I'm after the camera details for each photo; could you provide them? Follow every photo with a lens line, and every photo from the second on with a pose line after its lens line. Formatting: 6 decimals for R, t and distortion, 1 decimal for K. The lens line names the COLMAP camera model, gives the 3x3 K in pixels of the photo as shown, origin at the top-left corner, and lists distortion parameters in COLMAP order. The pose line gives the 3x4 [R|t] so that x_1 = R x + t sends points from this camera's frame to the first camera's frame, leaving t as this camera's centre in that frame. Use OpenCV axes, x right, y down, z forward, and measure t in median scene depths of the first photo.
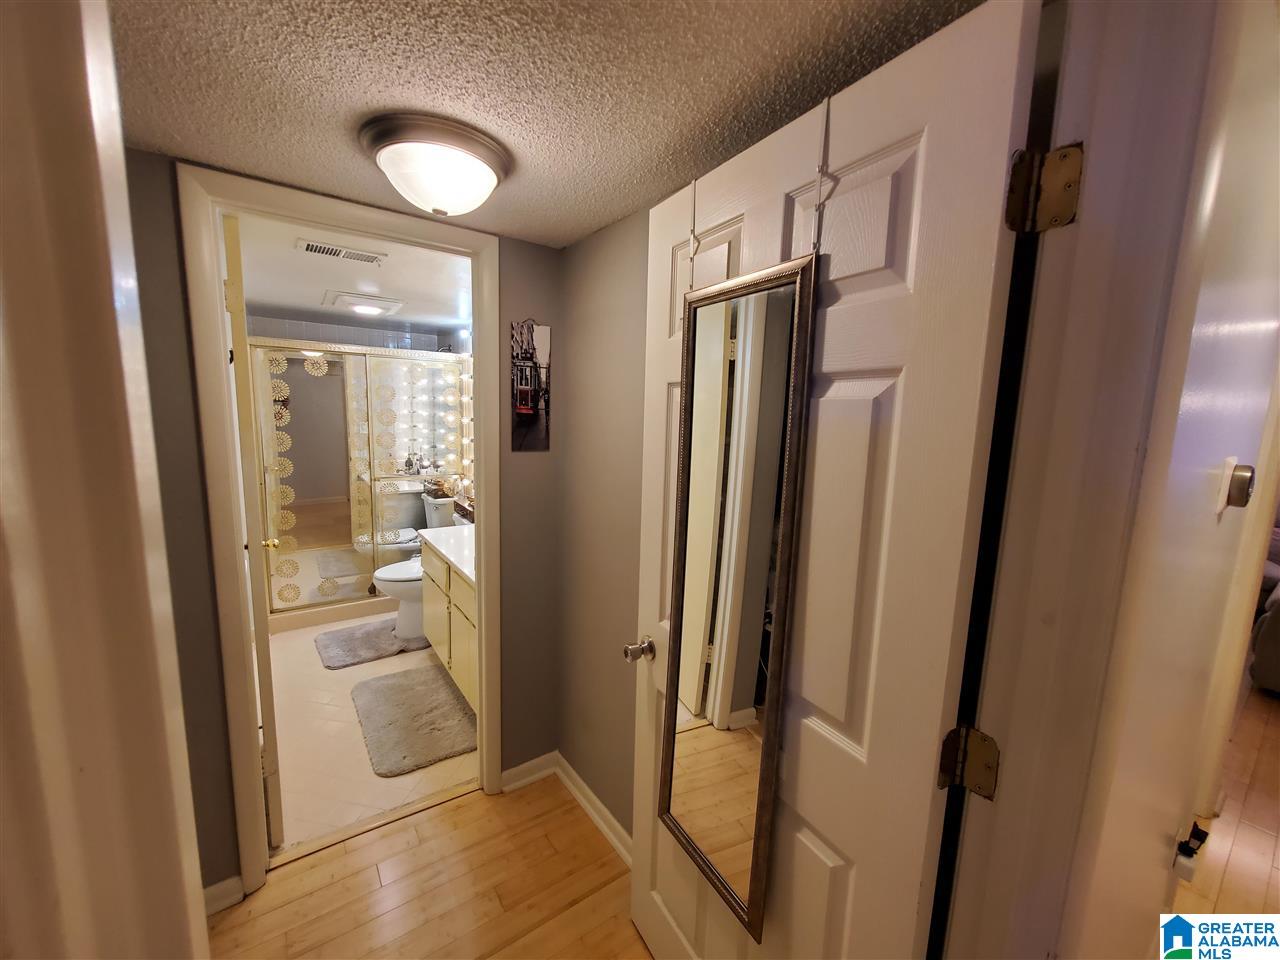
lens RADIAL K [[508.7, 0, 642.8], [0, 508.7, 480.7], [0, 0, 1]] dist [-0.006401, 0.000273]
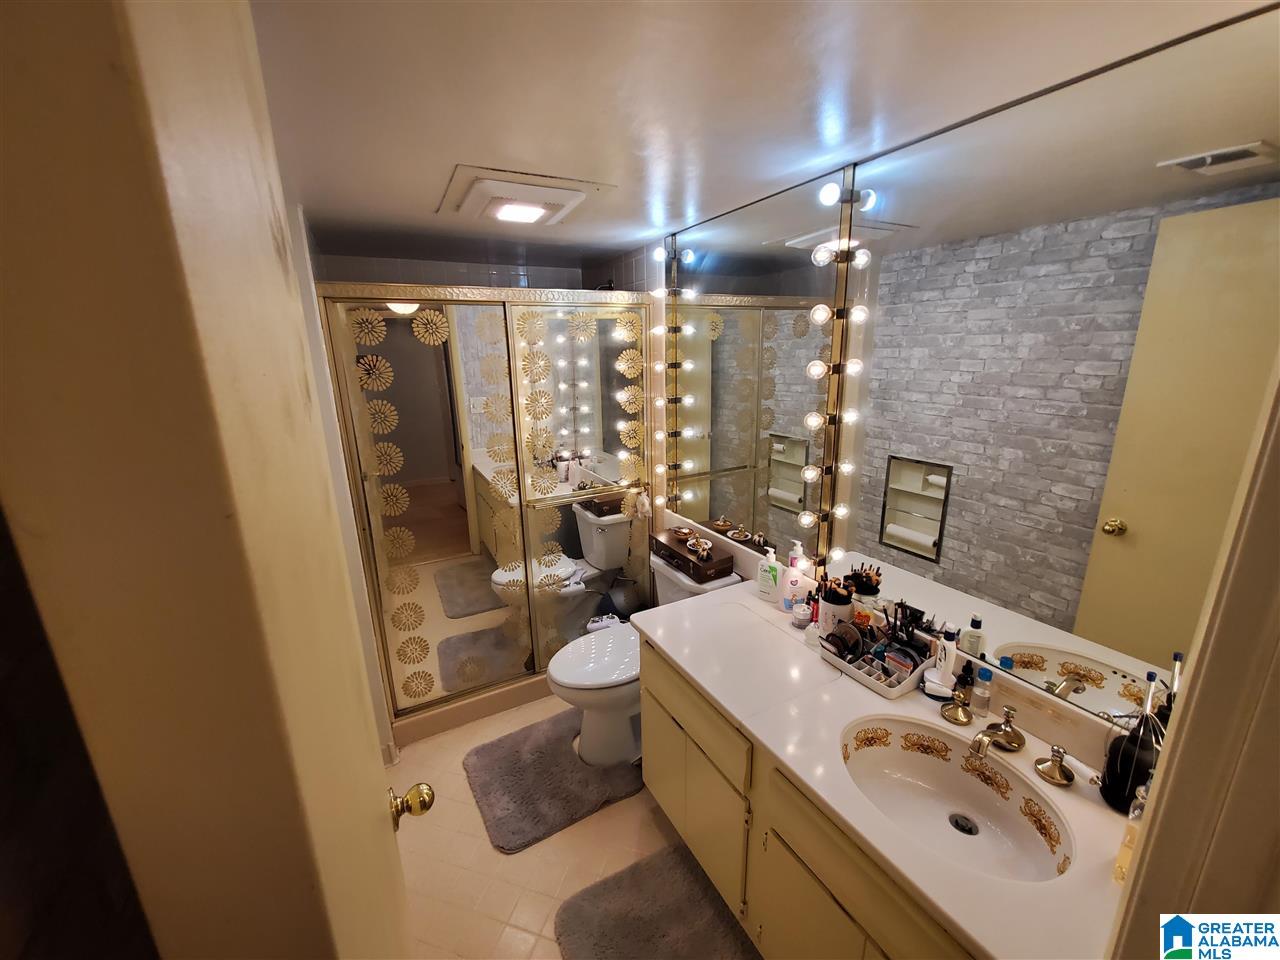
lens RADIAL K [[508.7, 0, 632.3], [0, 508.7, 476.6], [0, 0, 1]] dist [-0.006401, 0.000273]
pose [[0.990123, -0.021125, -0.138600, -0.381119], [0.036642, 0.993214, 0.110374, -0.126552], [0.135328, -0.114363, 0.984179, 0.492171]]
